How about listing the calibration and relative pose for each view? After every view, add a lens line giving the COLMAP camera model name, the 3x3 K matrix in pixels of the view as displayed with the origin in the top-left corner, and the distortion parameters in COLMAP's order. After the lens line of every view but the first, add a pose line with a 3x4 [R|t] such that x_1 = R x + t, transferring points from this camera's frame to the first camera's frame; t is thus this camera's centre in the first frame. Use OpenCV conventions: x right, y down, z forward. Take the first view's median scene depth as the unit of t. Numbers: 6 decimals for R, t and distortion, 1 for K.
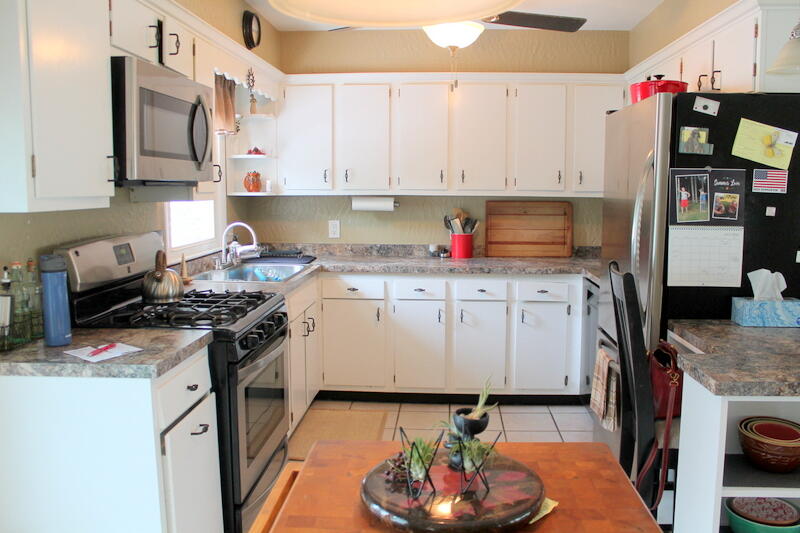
lens RADIAL K [[675.3, 0, 400.0], [0, 675.3, 266.5], [0, 0, 1]] dist [-0.148847, 0.110624]
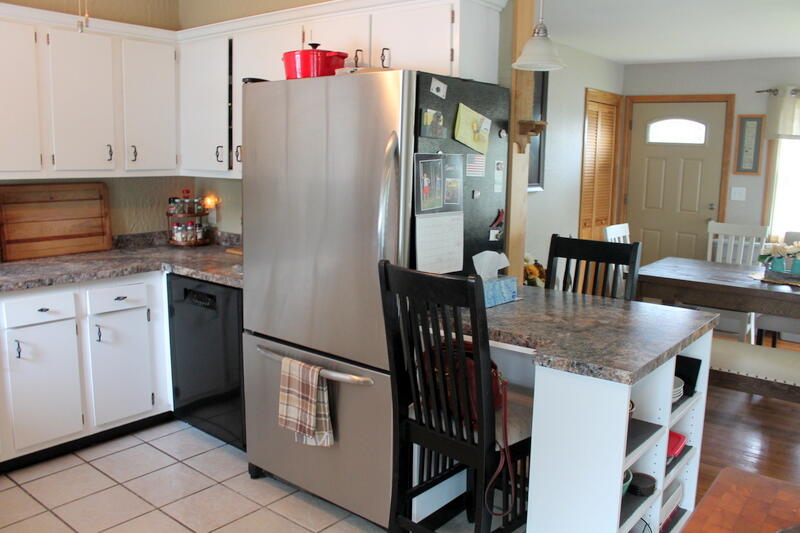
lens RADIAL K [[675.3, 0, 400.0], [0, 675.3, 266.5], [0, 0, 1]] dist [-0.148847, 0.110624]
pose [[0.578394, -0.124807, 0.806154, -0.222993], [0.080499, 0.992136, 0.095844, -0.048517], [-0.811776, 0.009459, 0.583892, 0.273226]]
